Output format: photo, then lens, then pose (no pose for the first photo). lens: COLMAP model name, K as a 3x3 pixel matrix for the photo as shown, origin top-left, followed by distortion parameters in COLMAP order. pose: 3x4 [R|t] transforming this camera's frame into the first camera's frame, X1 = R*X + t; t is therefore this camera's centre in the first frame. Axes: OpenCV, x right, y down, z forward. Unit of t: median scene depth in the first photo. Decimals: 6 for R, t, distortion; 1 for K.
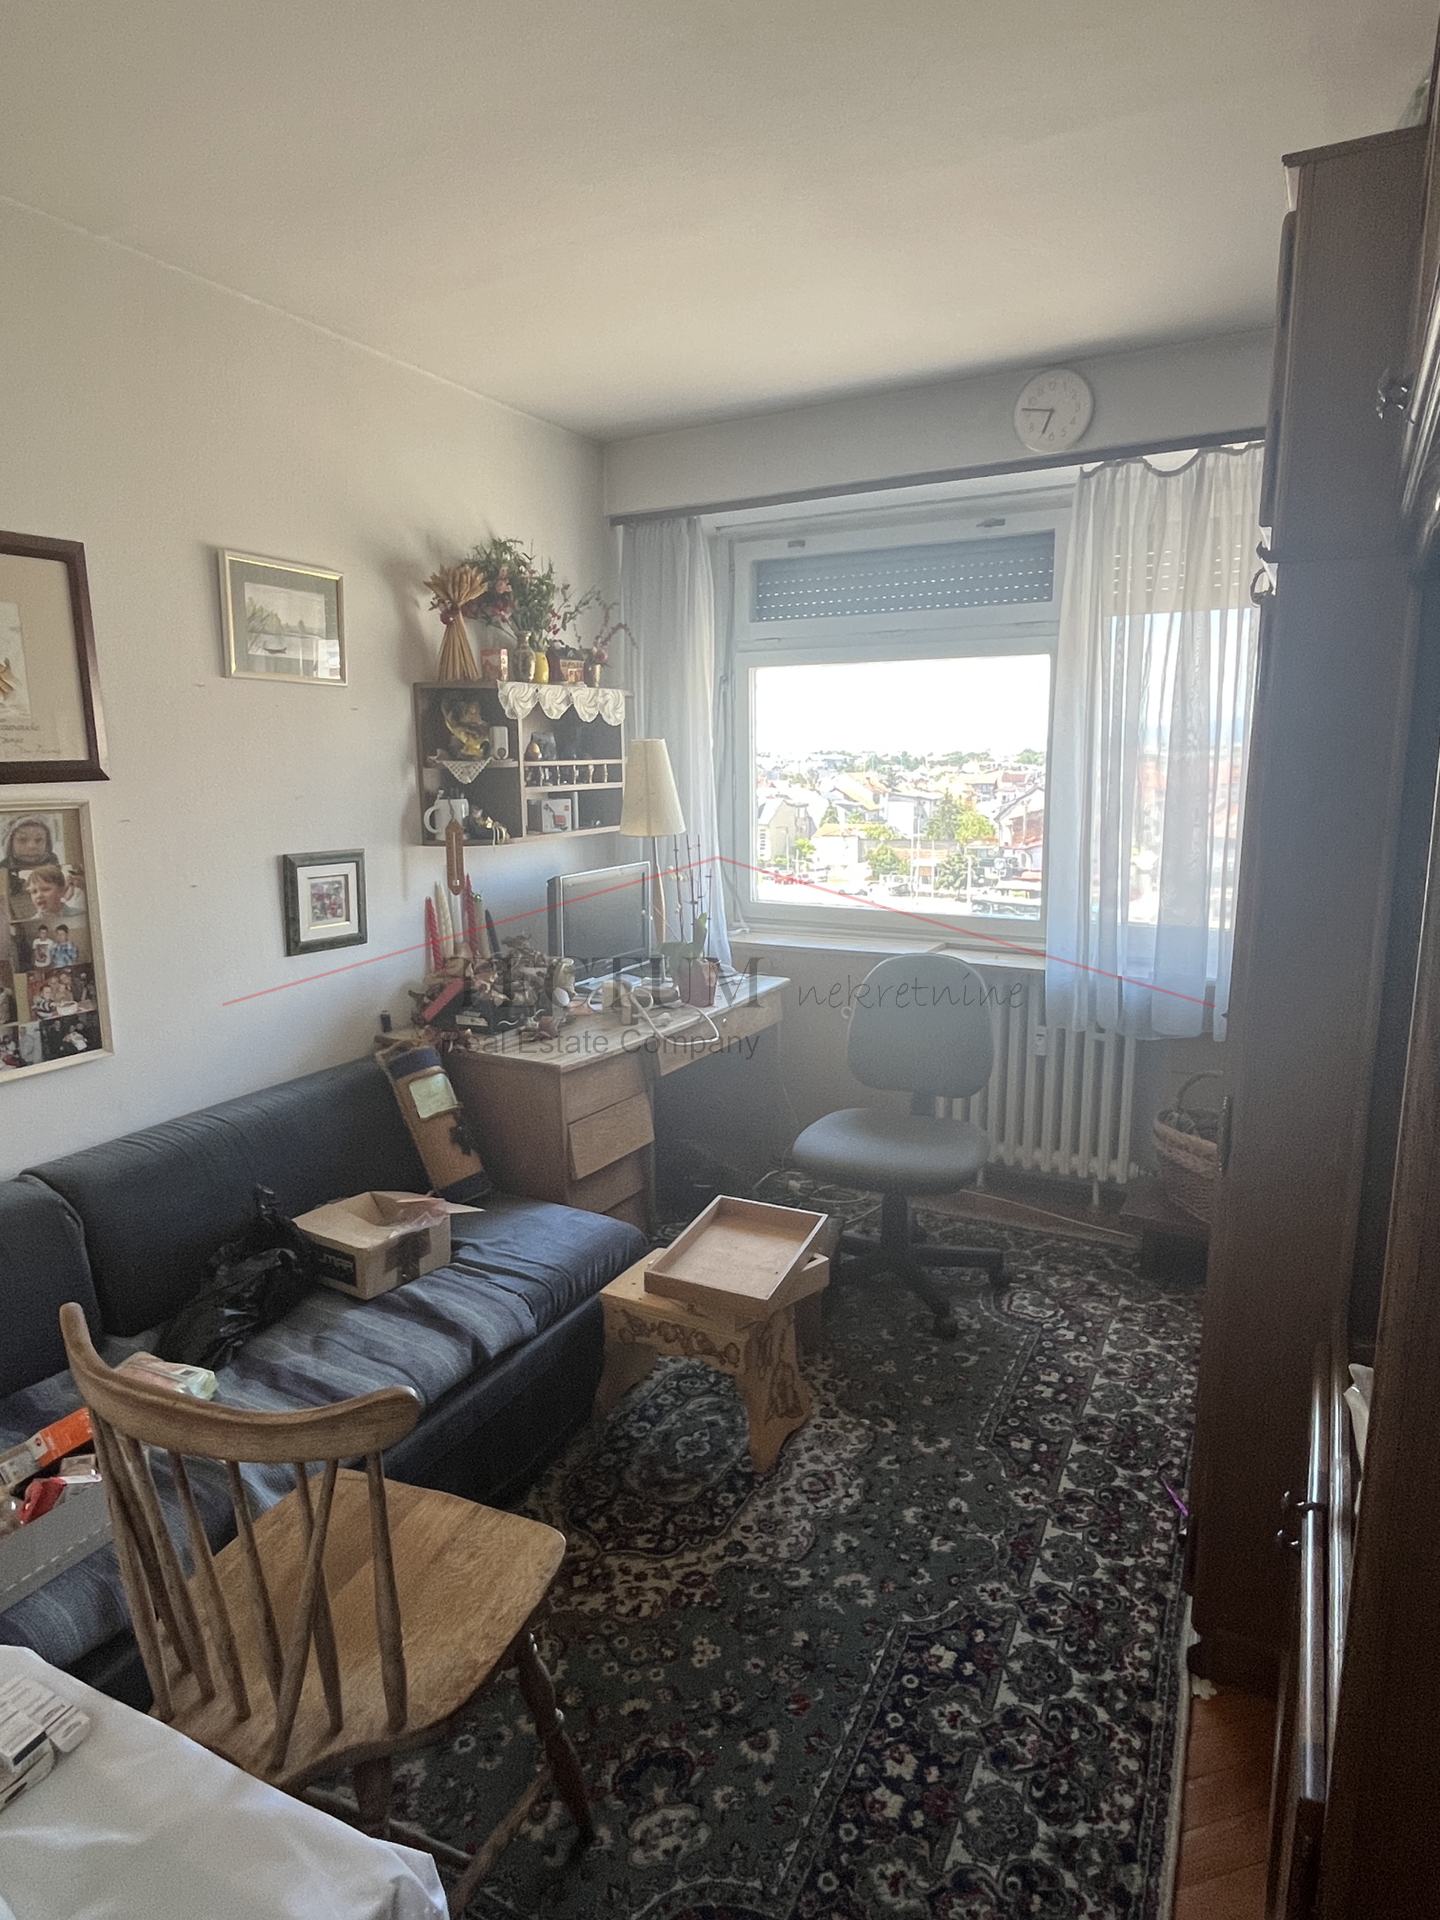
lens RADIAL K [[1117.0, 0, 723.6], [0, 1117.0, 963.1], [0, 0, 1]] dist [-0.004788, -0.001127]
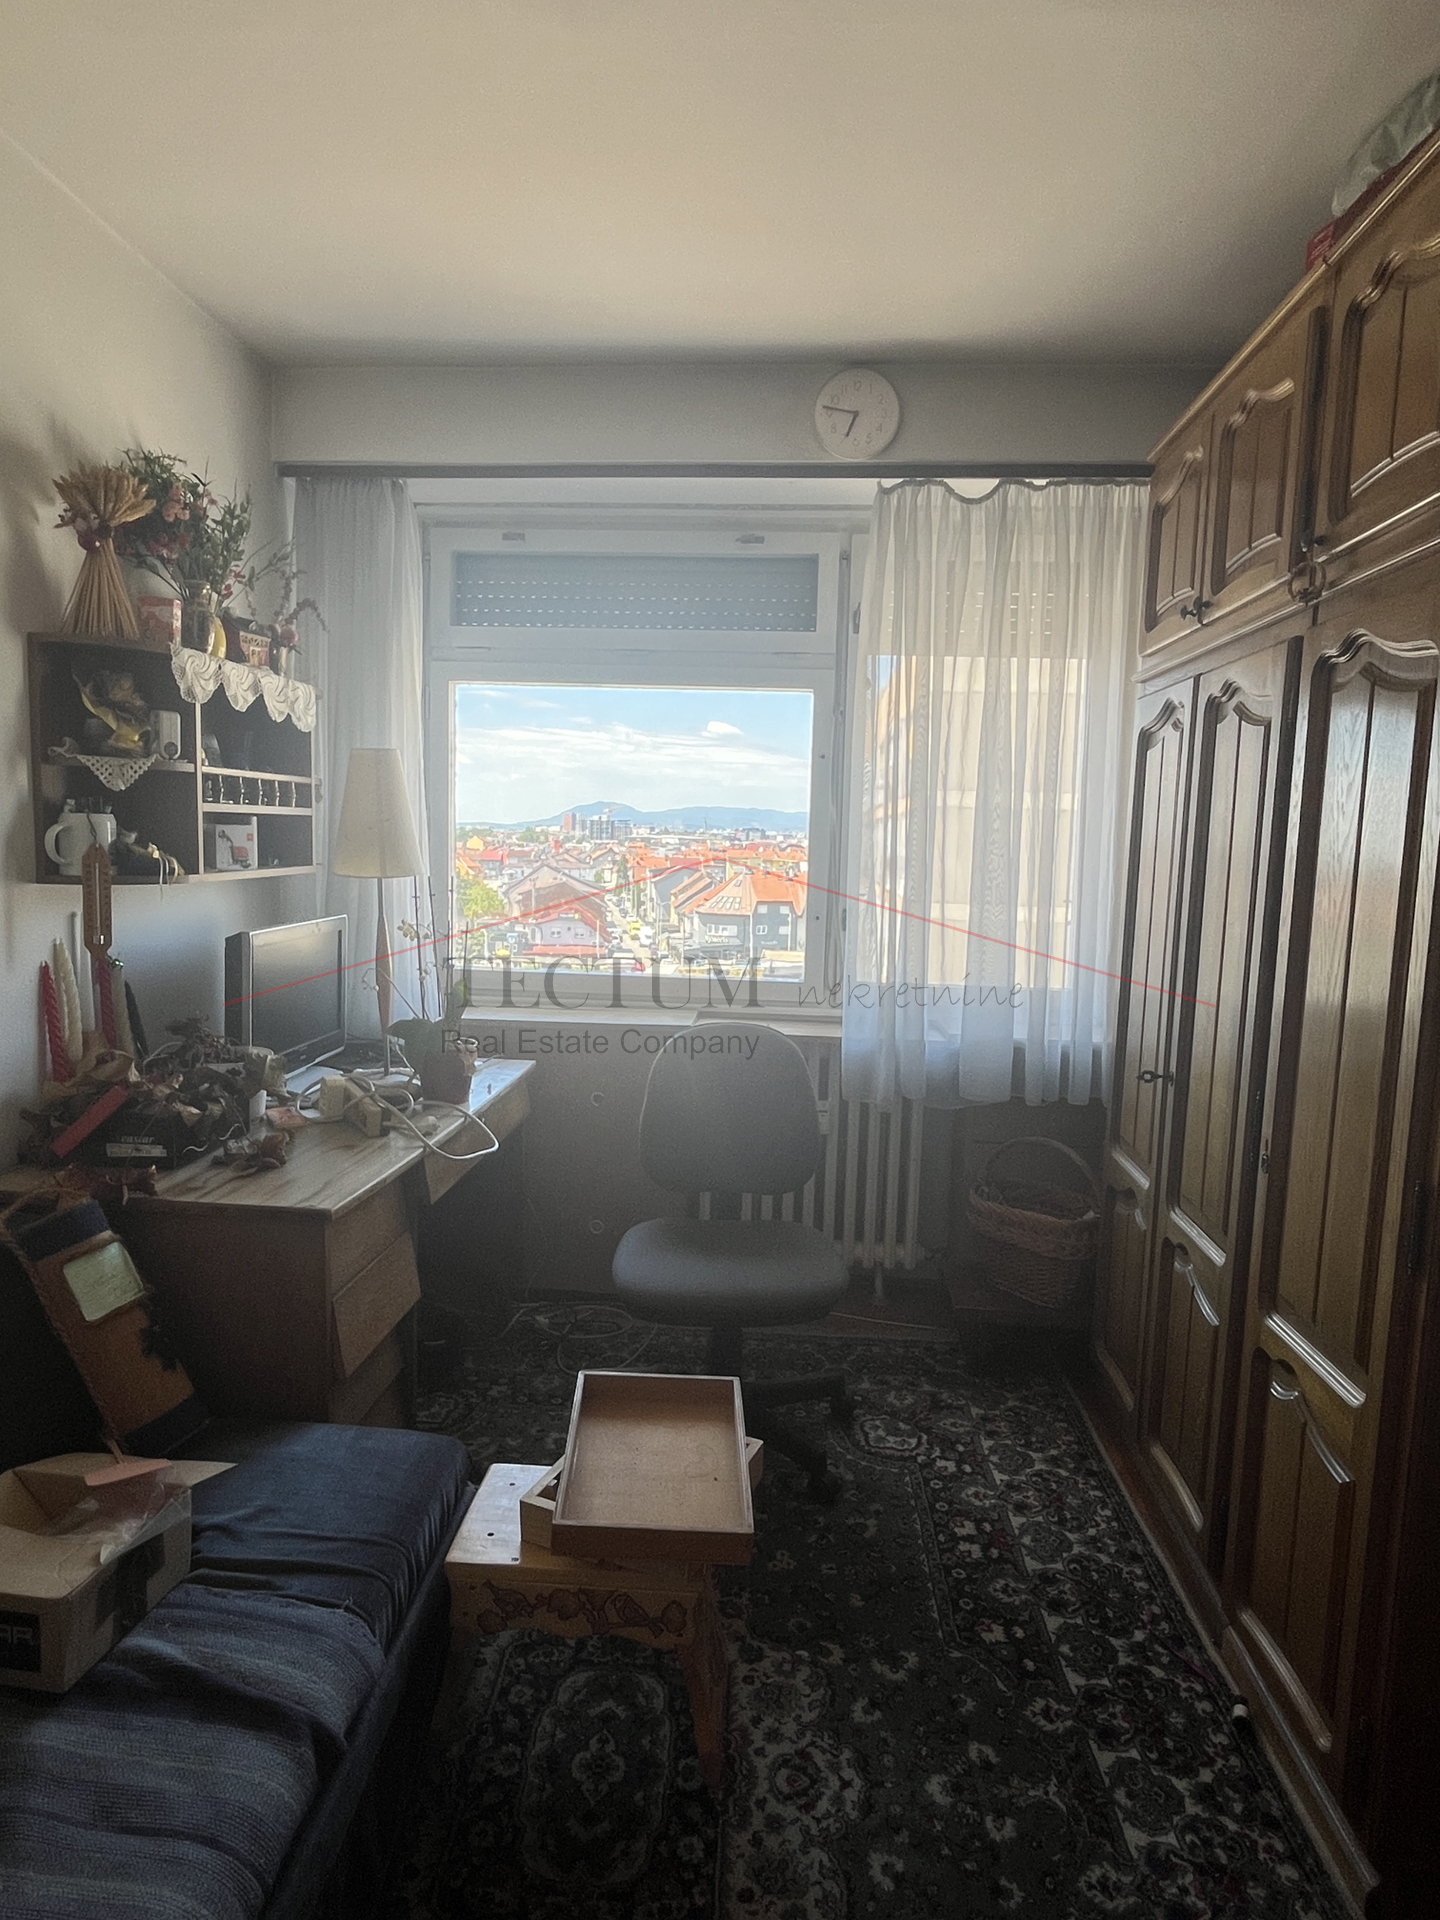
lens RADIAL K [[1117.0, 0, 718.4], [0, 1117.0, 959.0], [0, 0, 1]] dist [-0.004788, -0.001127]
pose [[0.908014, -0.011665, 0.418778, -0.187004], [0.041194, 0.997254, -0.061541, -0.005393], [-0.416910, 0.073131, 0.906001, 0.259720]]
